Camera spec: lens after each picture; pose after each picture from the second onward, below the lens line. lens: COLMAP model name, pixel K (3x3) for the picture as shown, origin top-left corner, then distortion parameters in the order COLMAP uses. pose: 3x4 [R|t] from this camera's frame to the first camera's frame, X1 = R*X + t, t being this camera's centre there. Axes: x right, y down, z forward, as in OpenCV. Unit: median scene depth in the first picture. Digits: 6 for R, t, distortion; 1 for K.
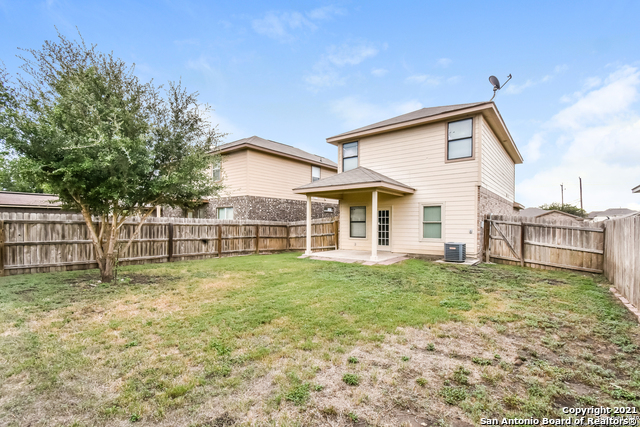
lens RADIAL K [[291.4, 0, 322.8], [0, 291.4, 222.7], [0, 0, 1]] dist [0.001237, 0.000052]
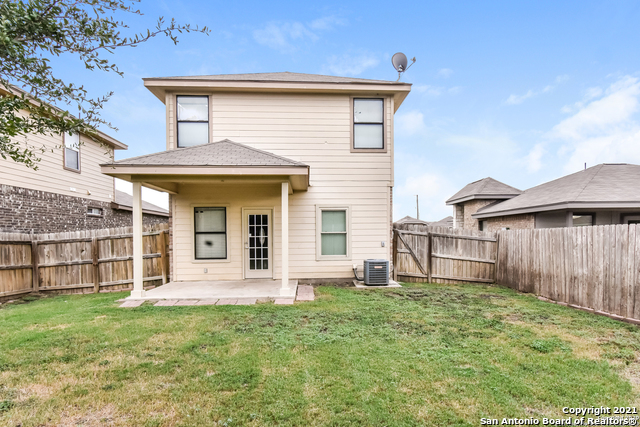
lens RADIAL K [[380.8, 0, 321.0], [0, 380.8, 241.0], [0, 0, 1]] dist [-0.001030, -0.000154]
pose [[0.738638, -0.017129, 0.673885, -0.286196], [0.007334, 0.999822, 0.017375, 0.002330], [-0.674063, -0.007892, 0.738632, 0.335305]]
